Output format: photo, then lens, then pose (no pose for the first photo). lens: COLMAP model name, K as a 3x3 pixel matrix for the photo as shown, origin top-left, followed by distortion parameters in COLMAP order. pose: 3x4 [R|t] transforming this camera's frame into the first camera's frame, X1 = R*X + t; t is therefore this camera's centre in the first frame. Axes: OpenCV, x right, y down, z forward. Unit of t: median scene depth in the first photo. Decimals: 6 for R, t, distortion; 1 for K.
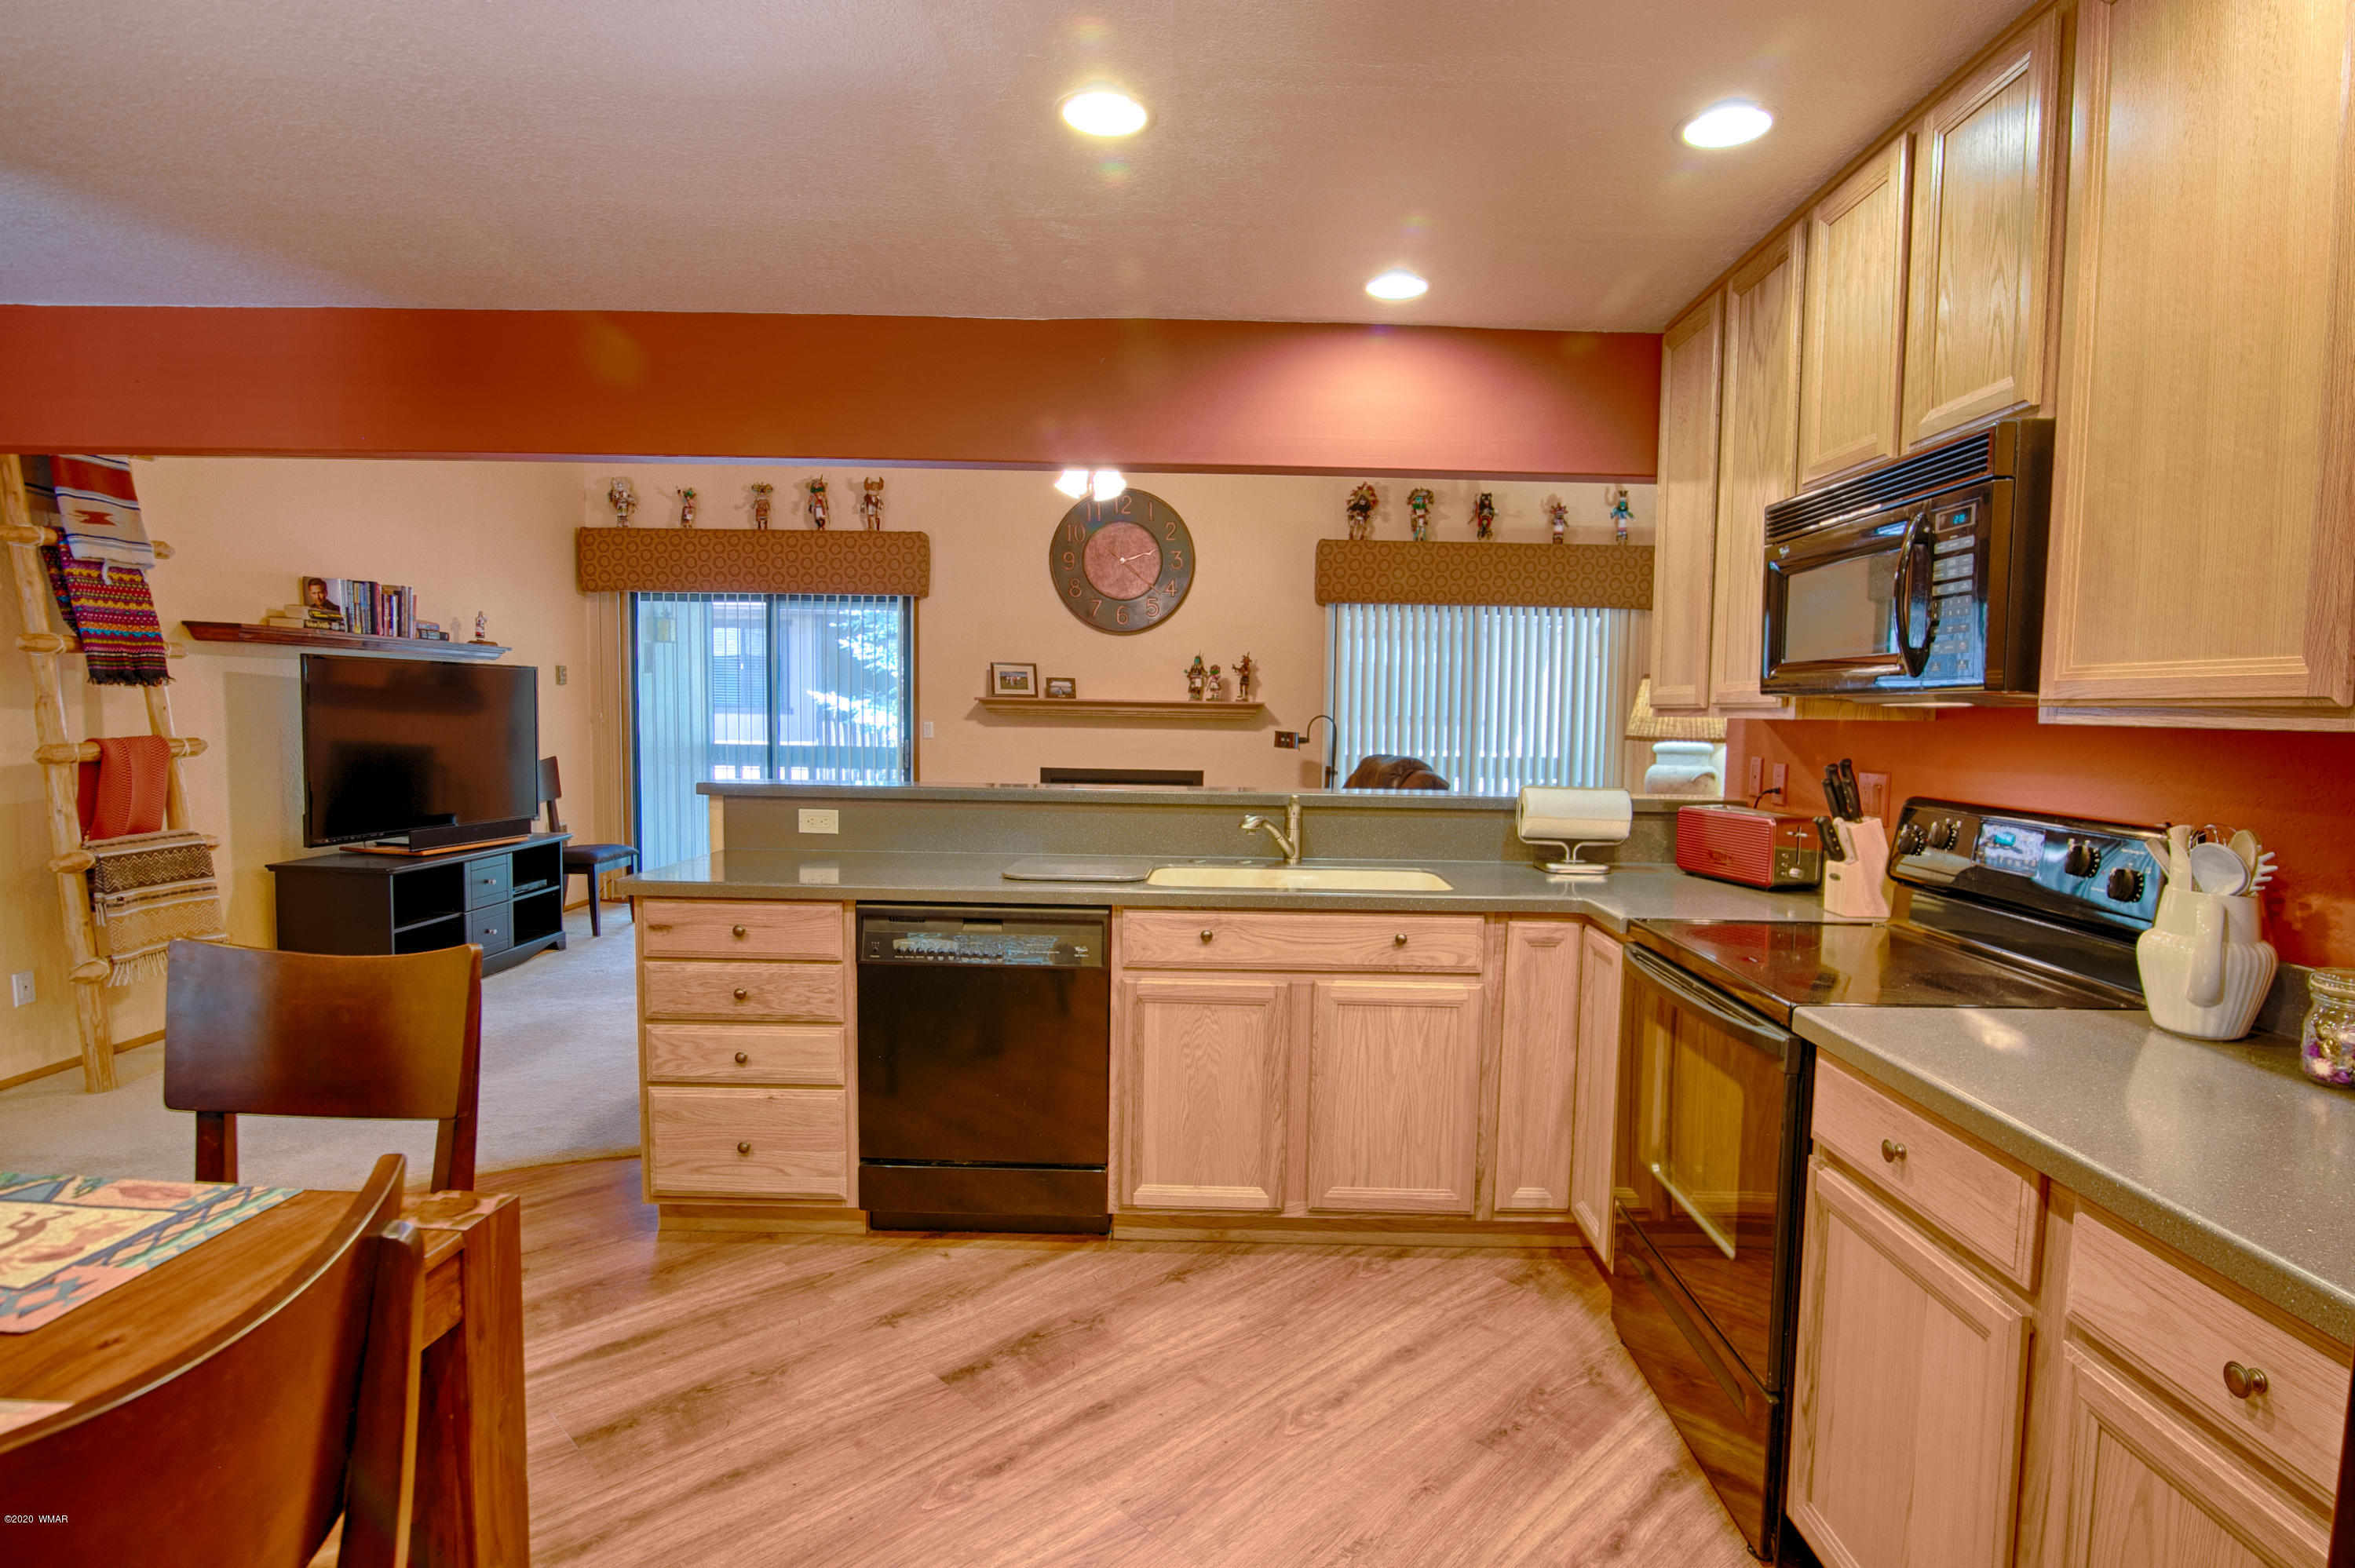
lens RADIAL K [[1189.5, 0, 1223.0], [0, 1189.5, 793.4], [0, 0, 1]] dist [-0.010898, 0.000236]
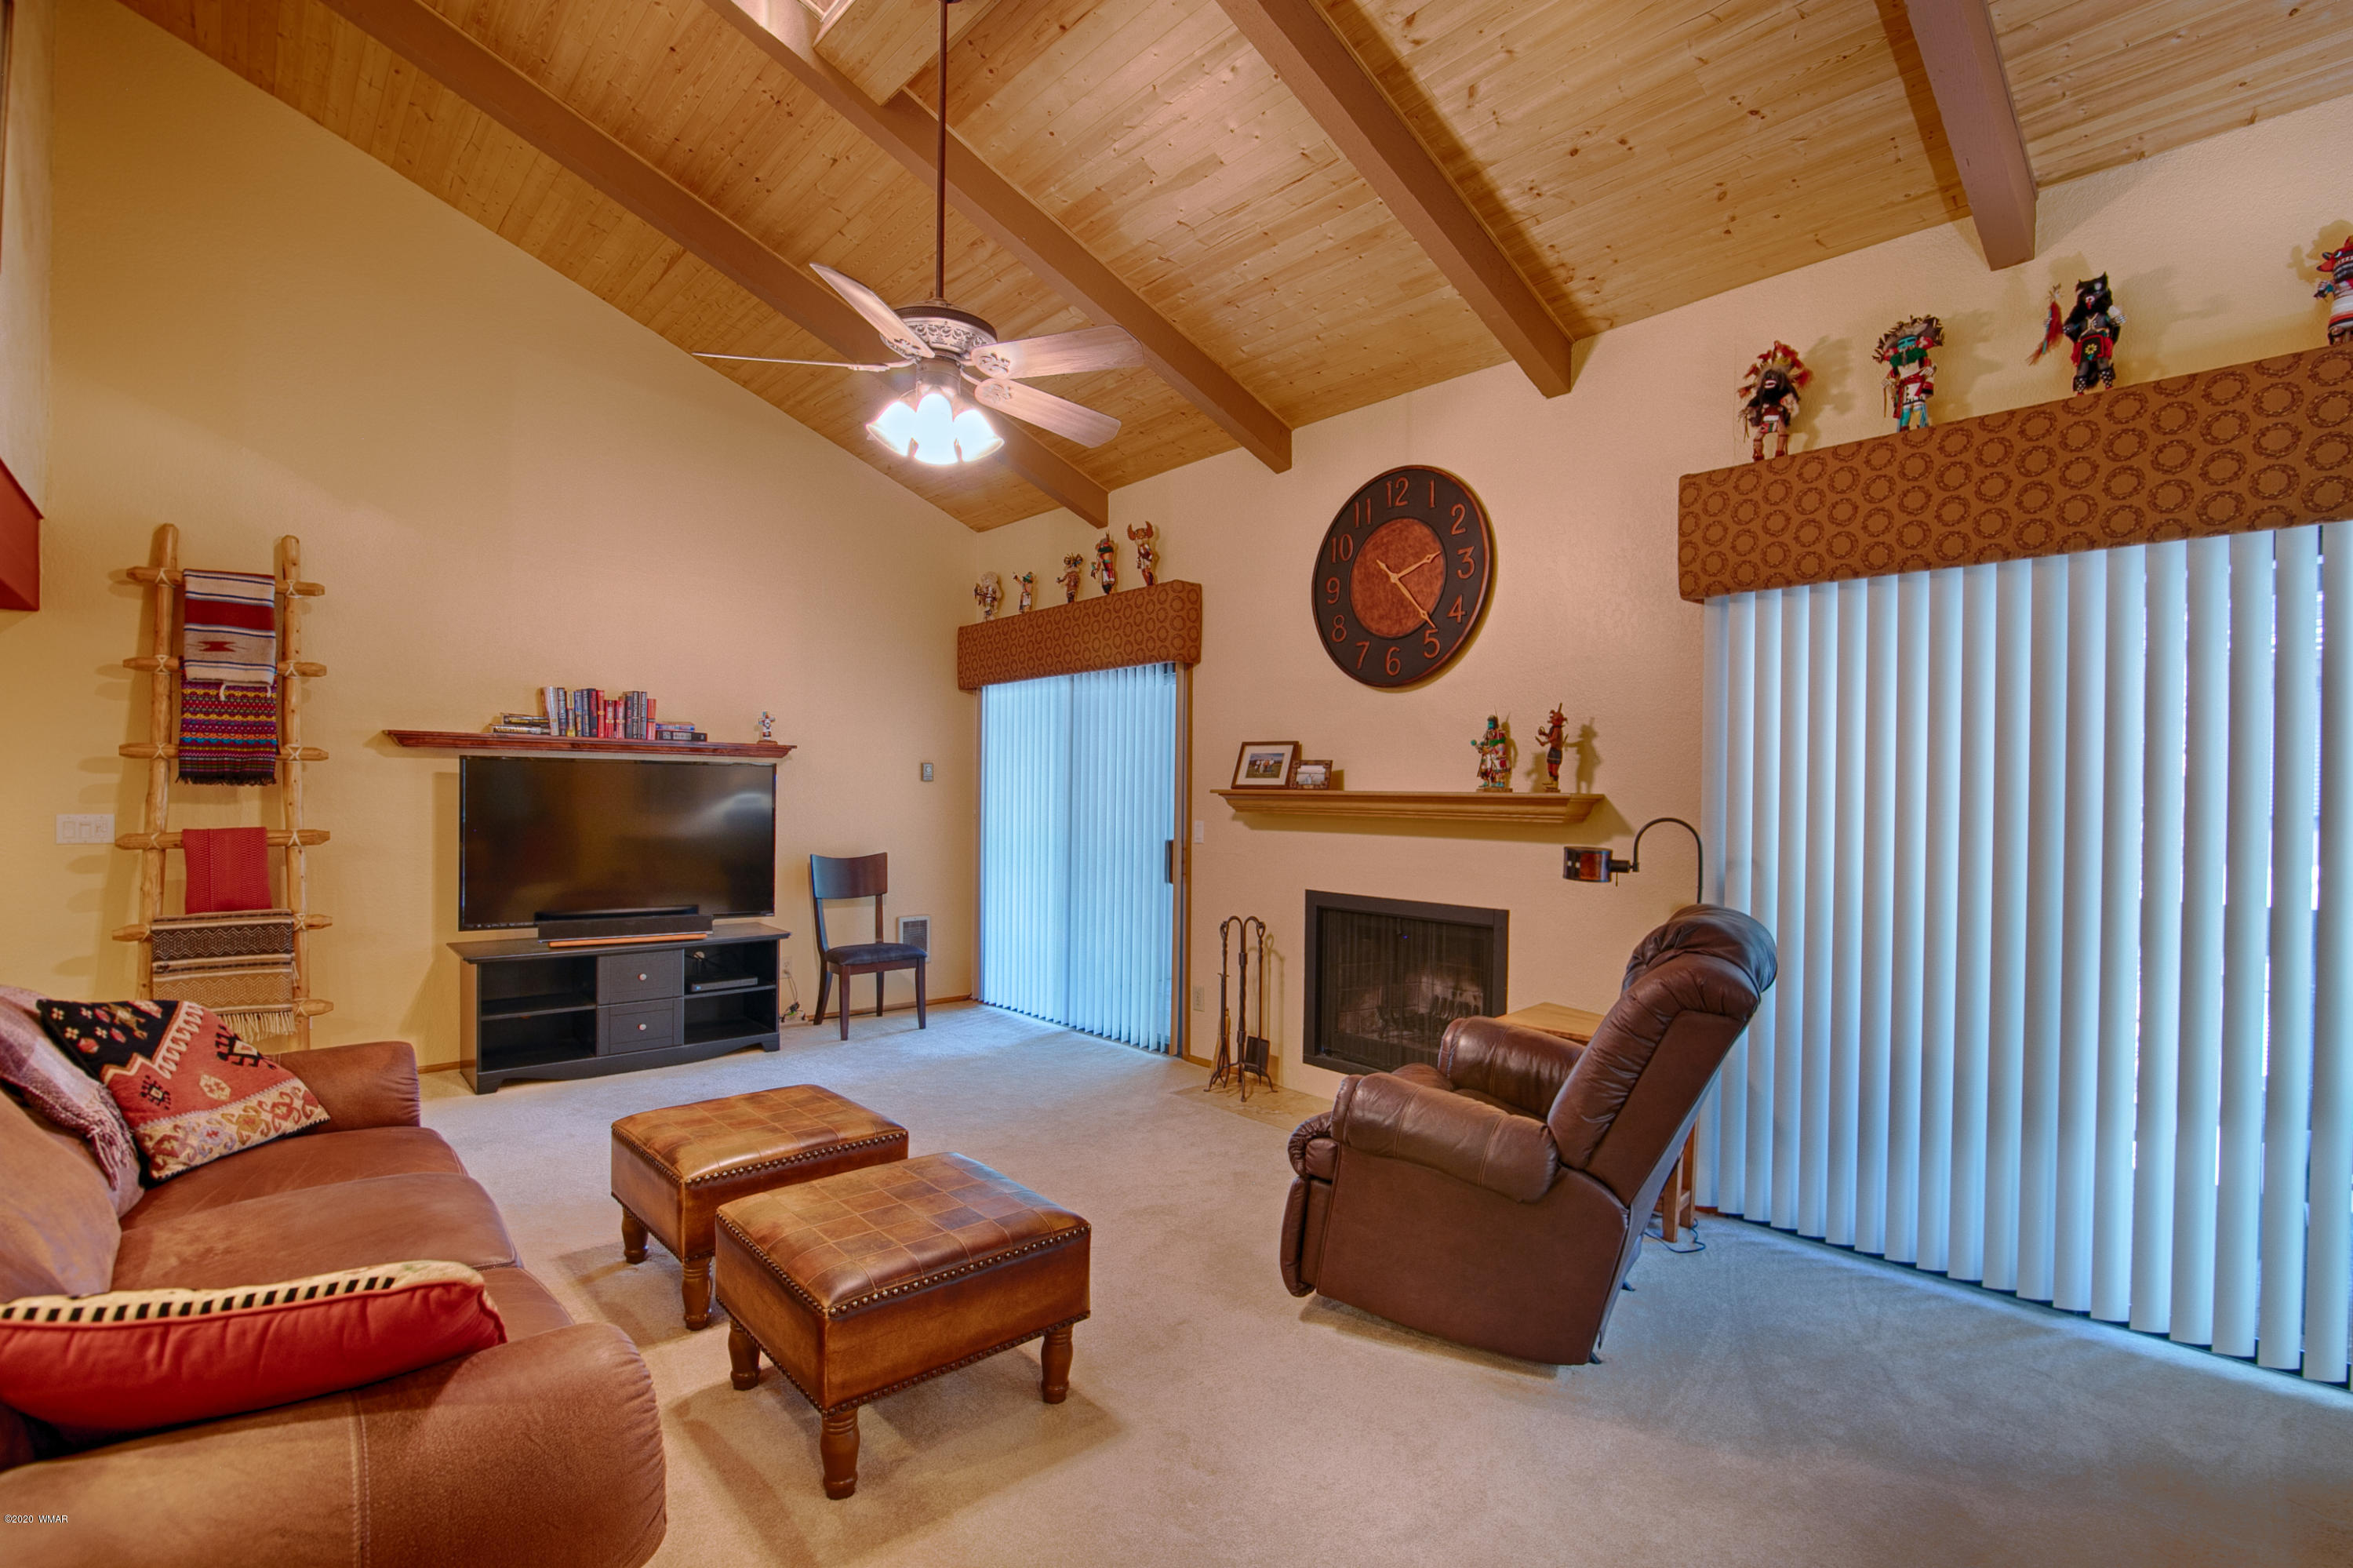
lens RADIAL K [[1091.1, 0, 1211.1], [0, 1091.1, 802.0], [0, 0, 1]] dist [-0.015073, -0.000007]
pose [[0.676364, -0.002224, -0.736564, 0.287645], [-0.052387, 0.997318, -0.051116, -0.038346], [0.734702, 0.073159, 0.674433, 0.539852]]
